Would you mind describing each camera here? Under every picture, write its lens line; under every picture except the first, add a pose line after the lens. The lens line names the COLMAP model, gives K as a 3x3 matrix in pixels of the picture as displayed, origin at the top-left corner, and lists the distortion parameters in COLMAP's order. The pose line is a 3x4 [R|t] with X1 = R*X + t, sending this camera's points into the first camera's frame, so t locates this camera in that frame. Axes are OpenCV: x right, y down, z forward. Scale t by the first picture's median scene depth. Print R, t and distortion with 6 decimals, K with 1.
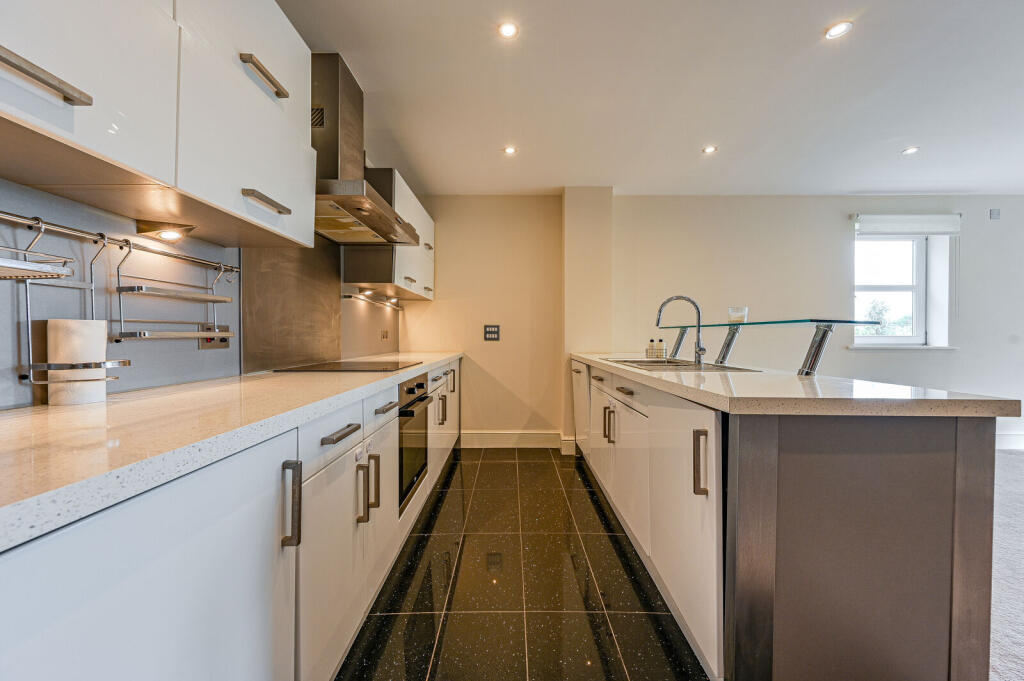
lens RADIAL K [[405.3, 0, 511.3], [0, 405.3, 341.4], [0, 0, 1]] dist [0.001030, 0.000303]
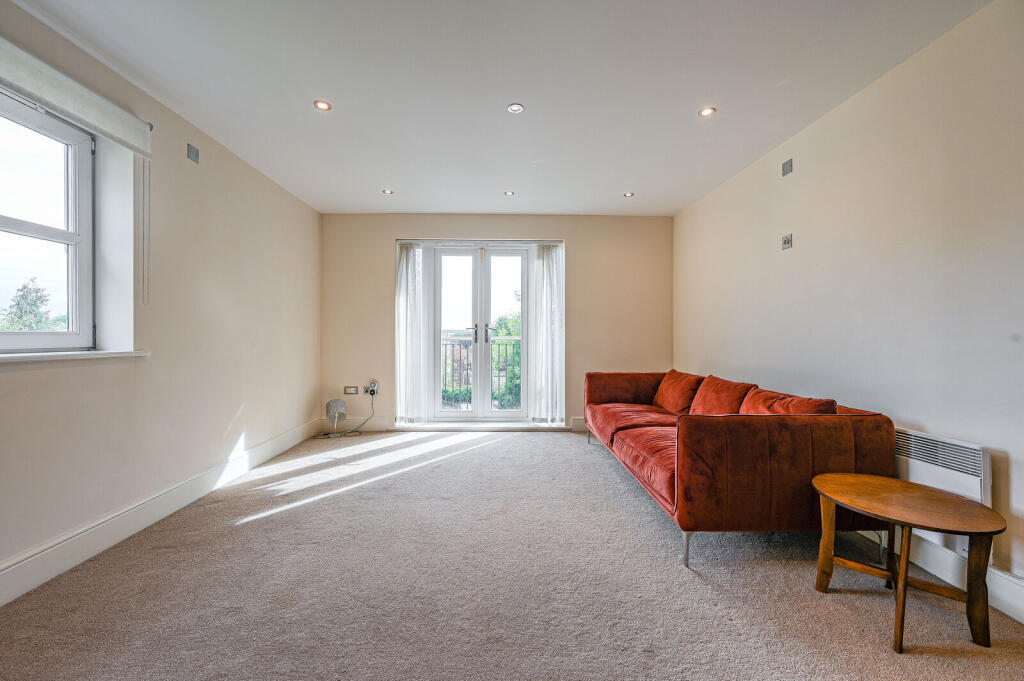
lens RADIAL K [[405.3, 0, 511.1], [0, 405.3, 339.8], [0, 0, 1]] dist [0.001030, 0.000303]
pose [[-0.024182, -0.001475, 0.999706, 0.482592], [0.005220, 0.999985, 0.001602, 0.000348], [-0.999694, 0.005258, -0.024174, 0.472509]]
